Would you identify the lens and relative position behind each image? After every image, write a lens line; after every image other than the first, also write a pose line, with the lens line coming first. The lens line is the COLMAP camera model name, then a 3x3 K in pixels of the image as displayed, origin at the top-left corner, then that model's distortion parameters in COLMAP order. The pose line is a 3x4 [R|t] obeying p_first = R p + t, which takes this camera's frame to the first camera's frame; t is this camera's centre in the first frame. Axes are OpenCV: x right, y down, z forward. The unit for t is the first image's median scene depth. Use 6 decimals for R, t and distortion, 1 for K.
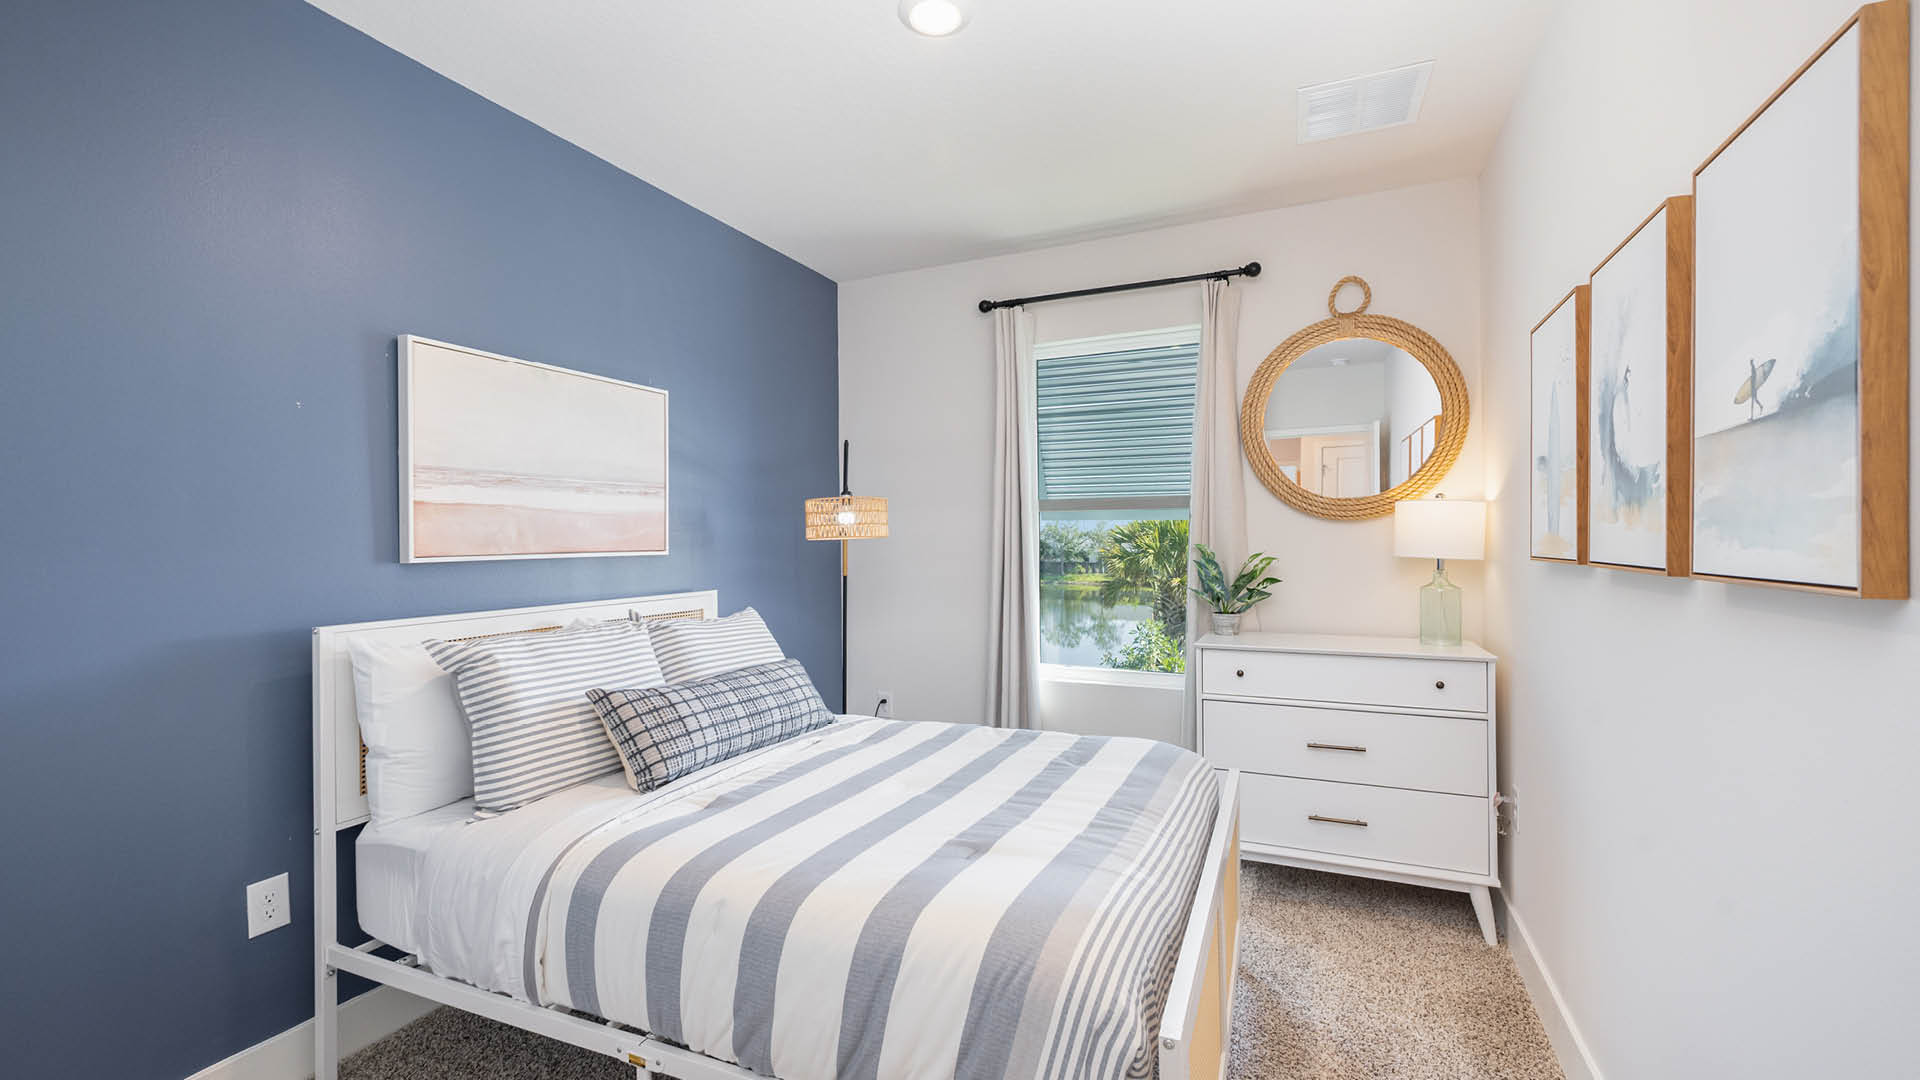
lens RADIAL K [[779.5, 0, 970.2], [0, 779.5, 535.8], [0, 0, 1]] dist [-0.000652, 0.000203]
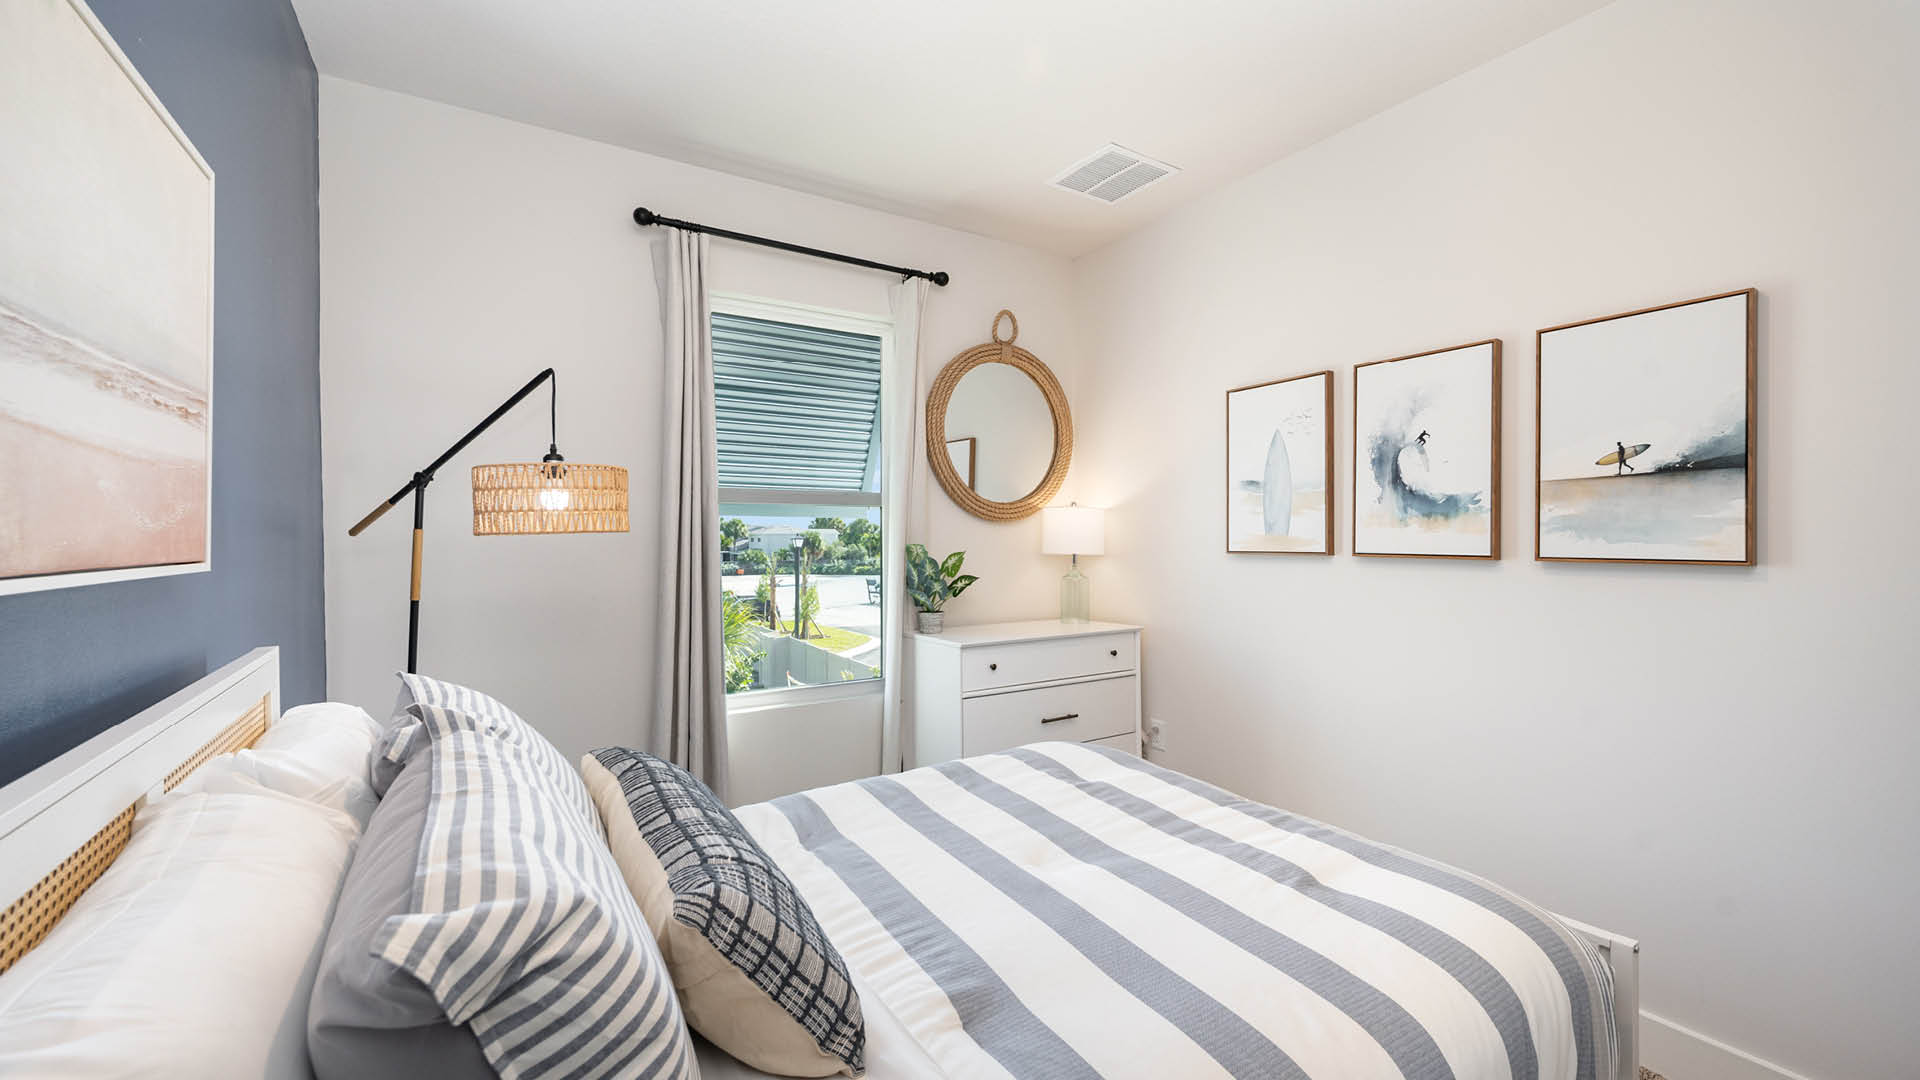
lens RADIAL K [[753.1, 0, 960.0], [0, 753.1, 540.0], [0, 0, 1]] dist [0.000474, 0.000586]
pose [[0.564862, 0.002776, 0.825181, -0.504086], [-0.005630, 0.999984, 0.000490, 0.006545], [-0.825166, -0.004922, 0.564869, 0.460725]]
